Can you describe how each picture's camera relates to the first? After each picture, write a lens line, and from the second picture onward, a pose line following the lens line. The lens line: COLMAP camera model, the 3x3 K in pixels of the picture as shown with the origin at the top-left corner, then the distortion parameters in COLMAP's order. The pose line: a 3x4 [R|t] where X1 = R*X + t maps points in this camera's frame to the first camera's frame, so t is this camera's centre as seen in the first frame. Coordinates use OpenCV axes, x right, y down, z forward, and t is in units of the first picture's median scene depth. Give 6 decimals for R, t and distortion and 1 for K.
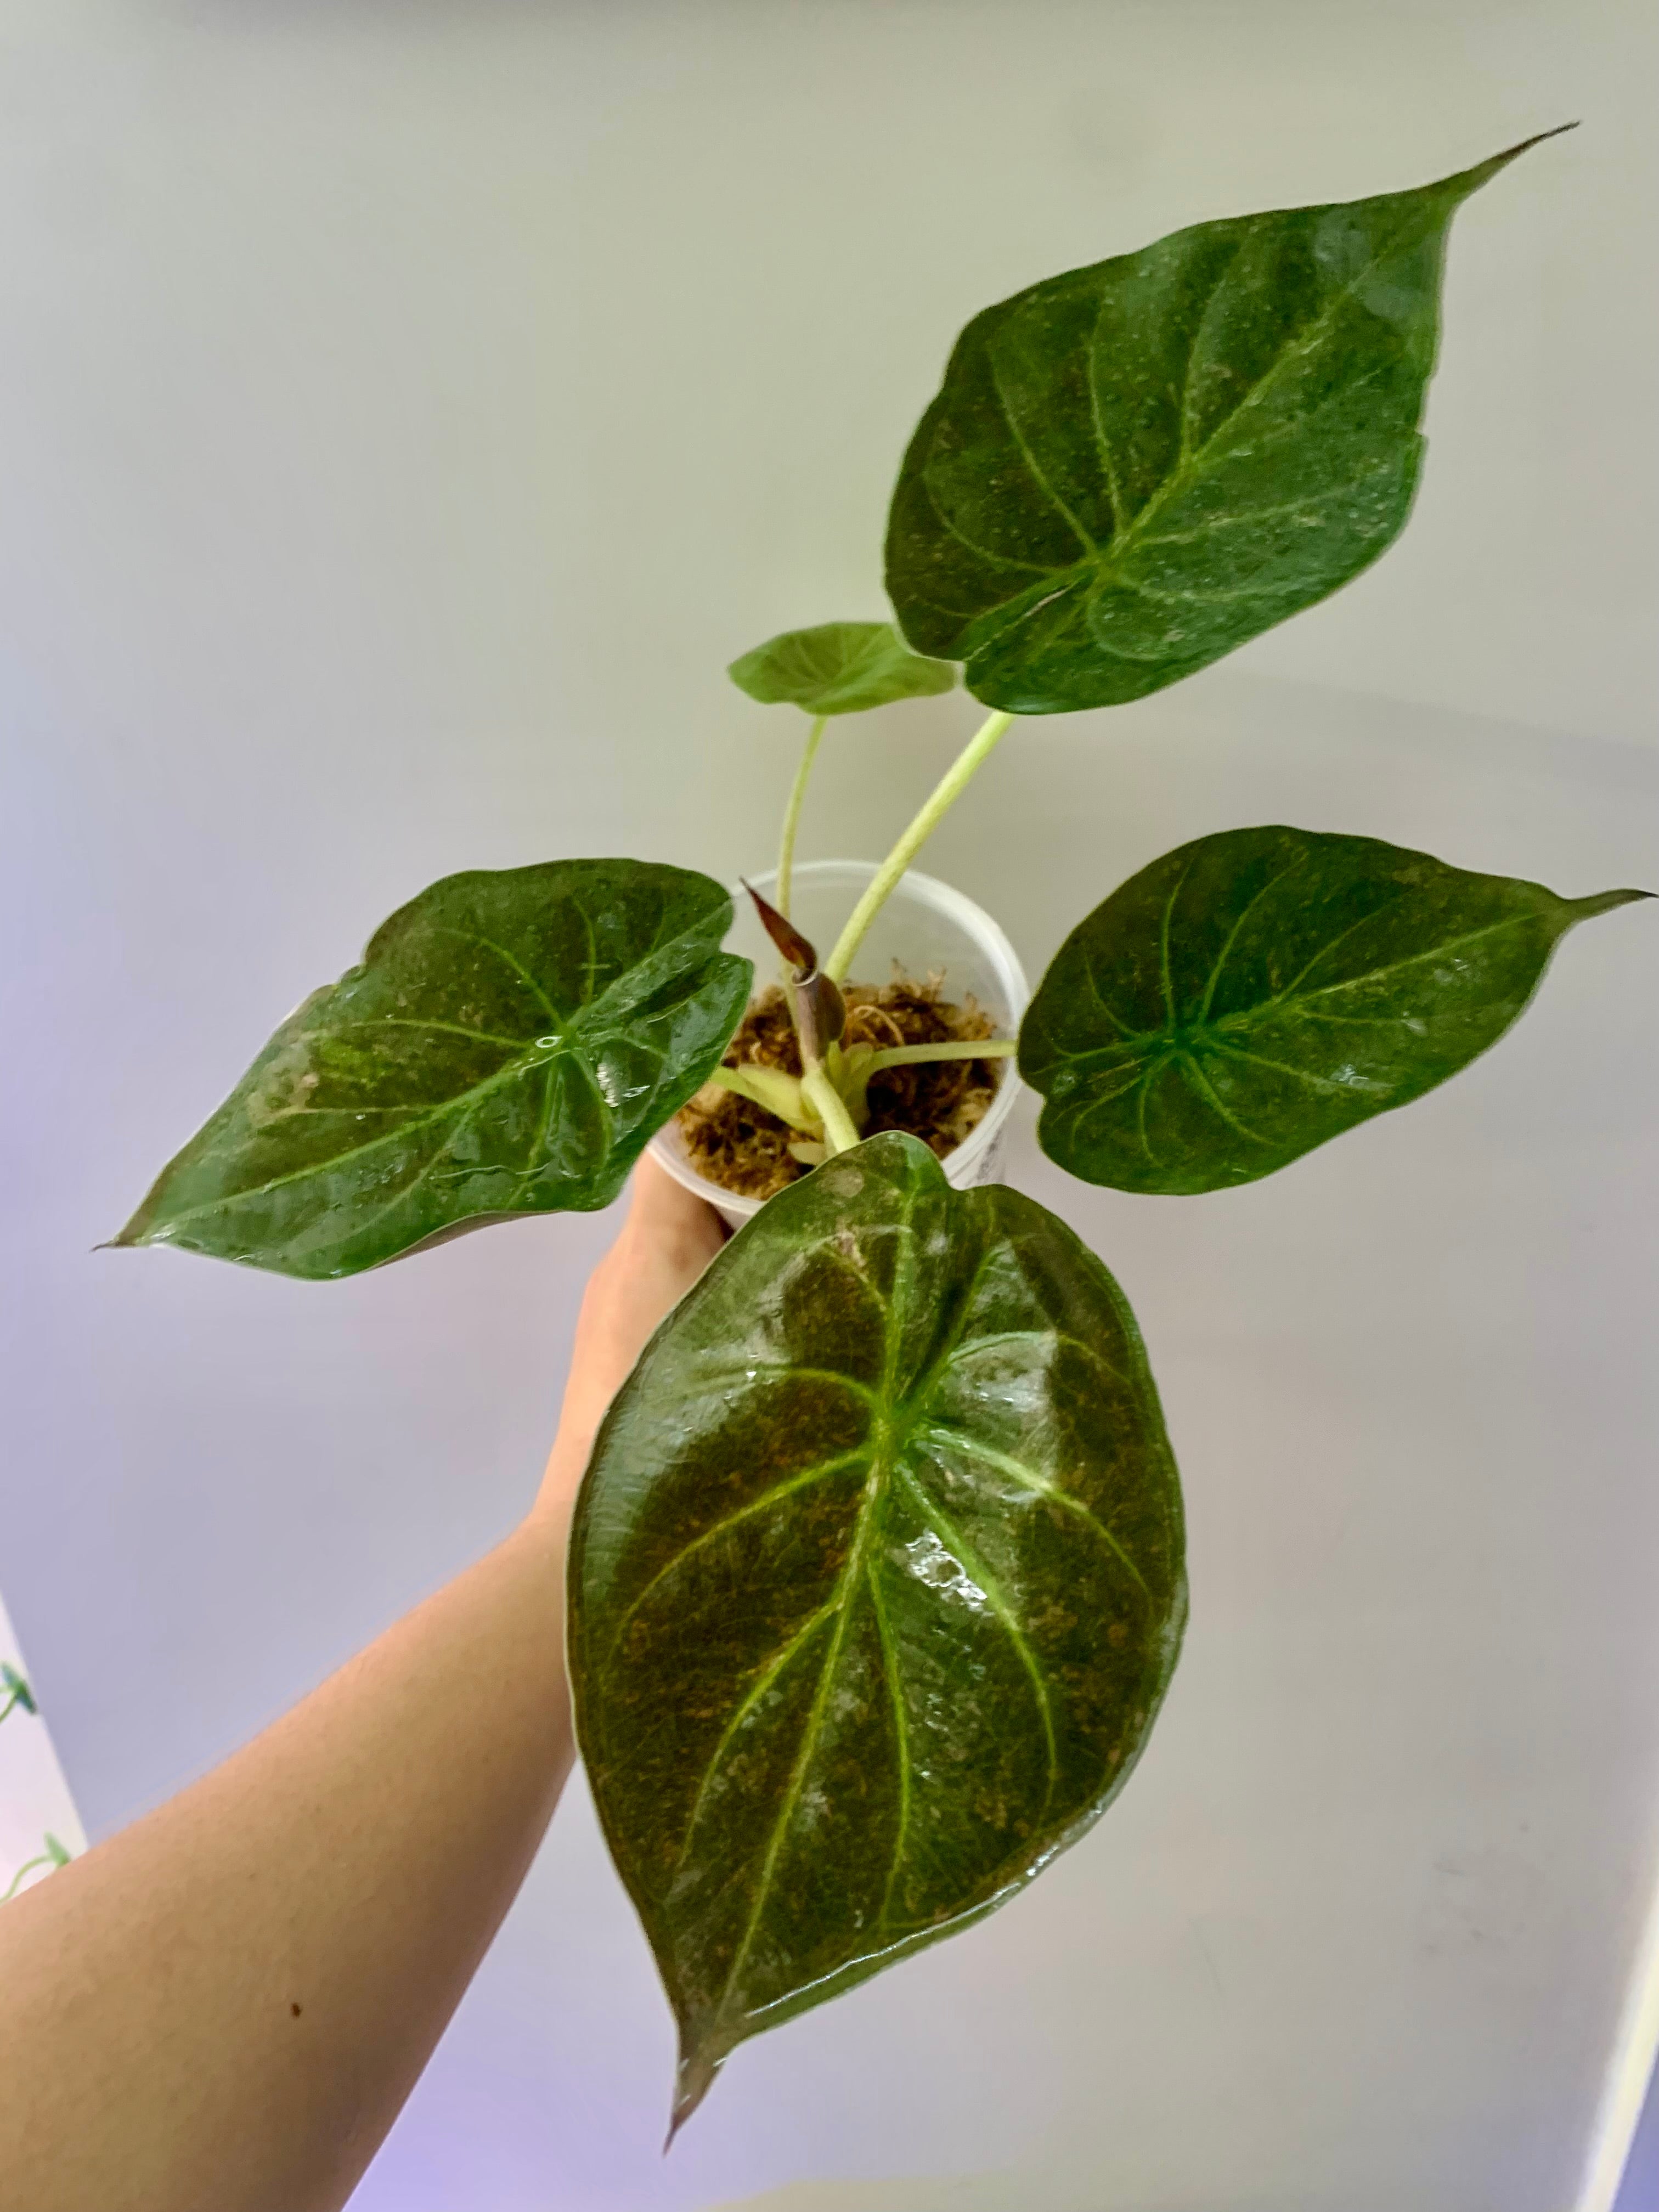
lens RADIAL K [[1692.9, 0, 794.2], [0, 1692.9, 1023.0], [0, 0, 1]] dist [0.083343, -0.223909]
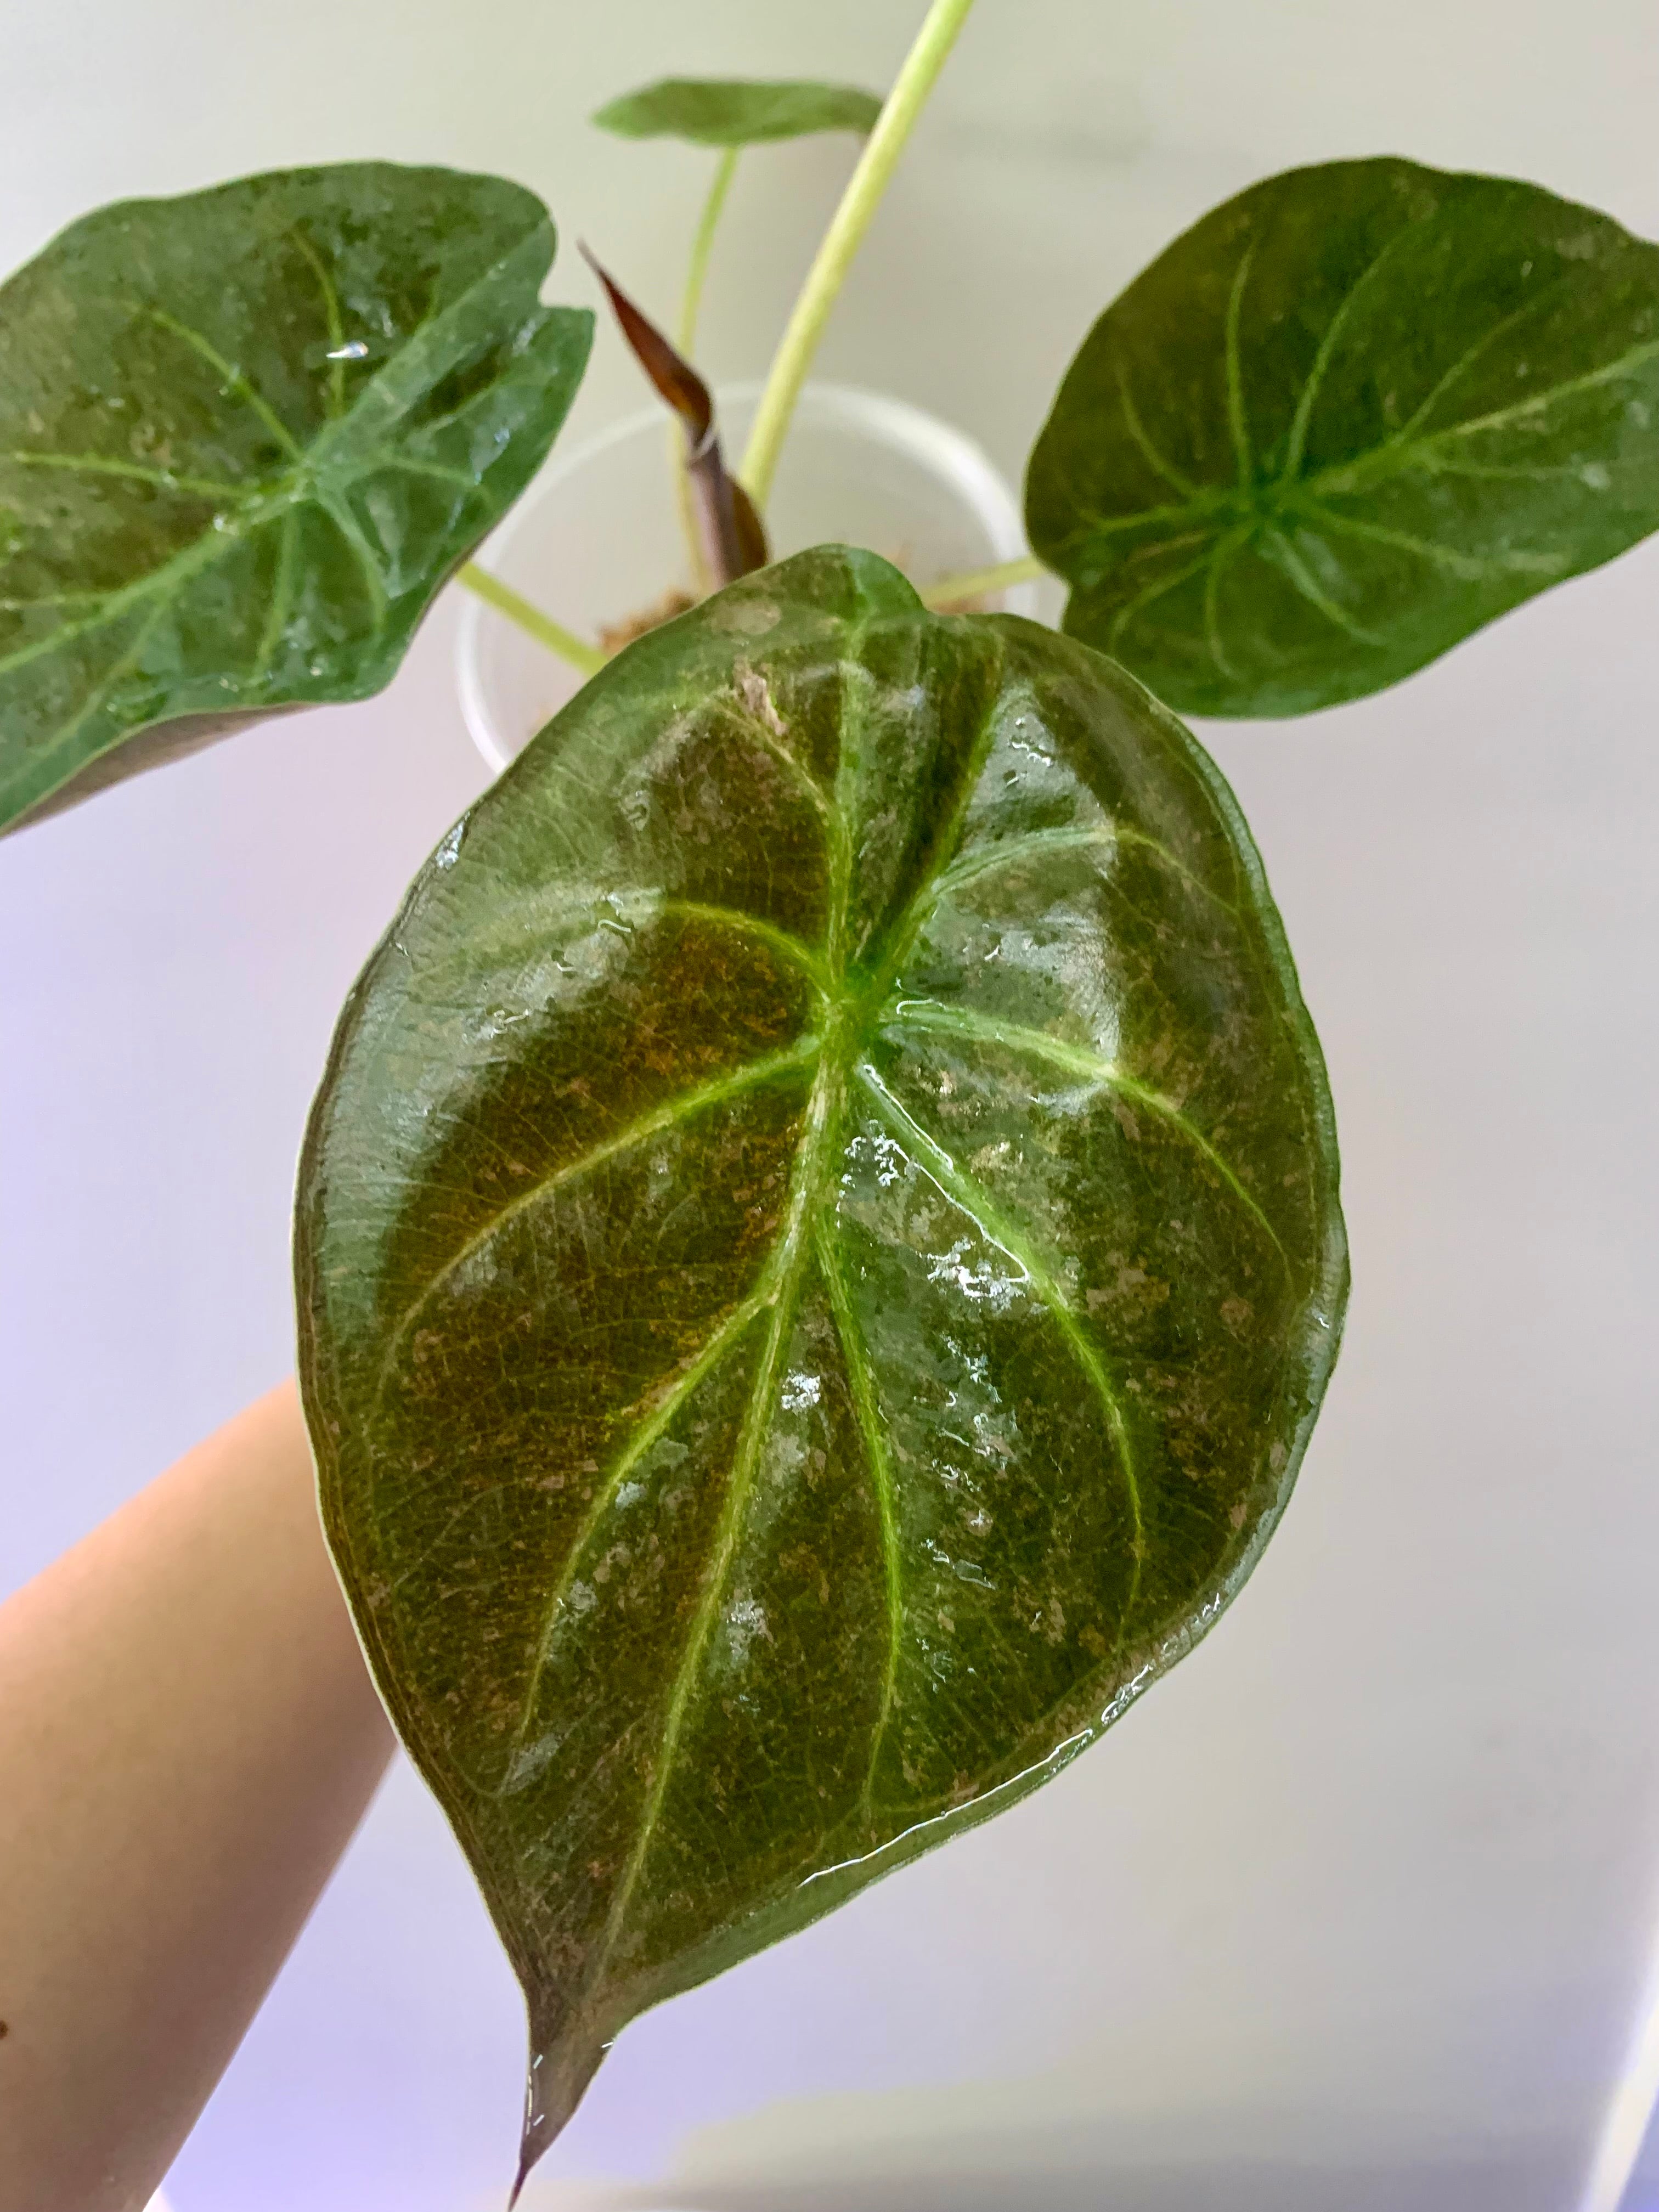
lens RADIAL K [[1692.9, 0, 794.2], [0, 1692.9, 1023.0], [0, 0, 1]] dist [0.083343, -0.223909]
pose [[0.998587, -0.050867, 0.015384, 0.030606], [0.049645, 0.996205, 0.071486, 0.204648], [-0.018962, -0.070621, 0.997323, 0.412768]]
